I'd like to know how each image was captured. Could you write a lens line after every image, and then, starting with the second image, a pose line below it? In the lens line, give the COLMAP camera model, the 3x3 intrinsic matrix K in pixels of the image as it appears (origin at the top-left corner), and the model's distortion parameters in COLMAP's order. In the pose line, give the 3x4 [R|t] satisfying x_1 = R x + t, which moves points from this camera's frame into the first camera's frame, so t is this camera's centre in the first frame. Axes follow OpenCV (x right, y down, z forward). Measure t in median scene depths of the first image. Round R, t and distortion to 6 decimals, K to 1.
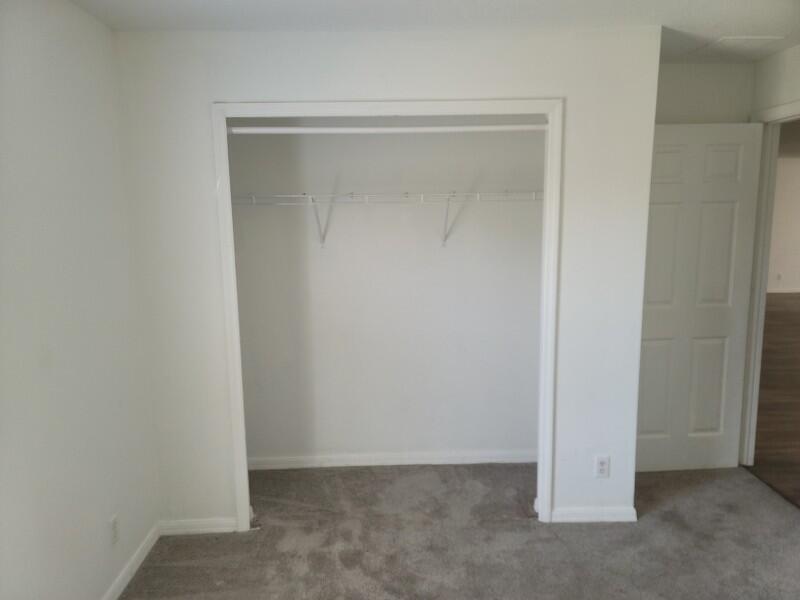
lens RADIAL K [[573.5, 0, 400.0], [0, 573.5, 300.0], [0, 0, 1]] dist [0.089279, -0.092531]
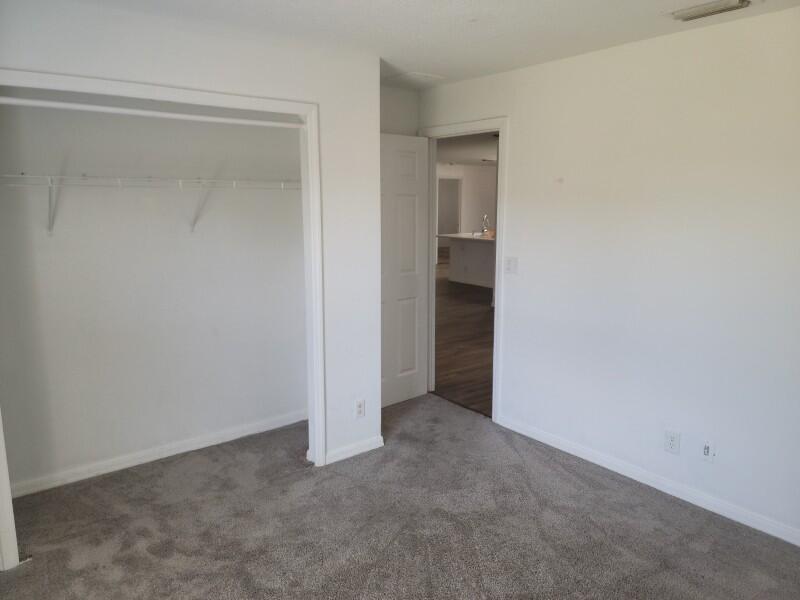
lens RADIAL K [[592.4, 0, 400.0], [0, 592.4, 300.0], [0, 0, 1]] dist [-0.005655, -0.009202]
pose [[0.786027, -0.087012, 0.612038, -0.325370], [0.077336, 0.996108, 0.042293, 0.010974], [-0.613336, 0.014089, 0.789696, -0.042955]]
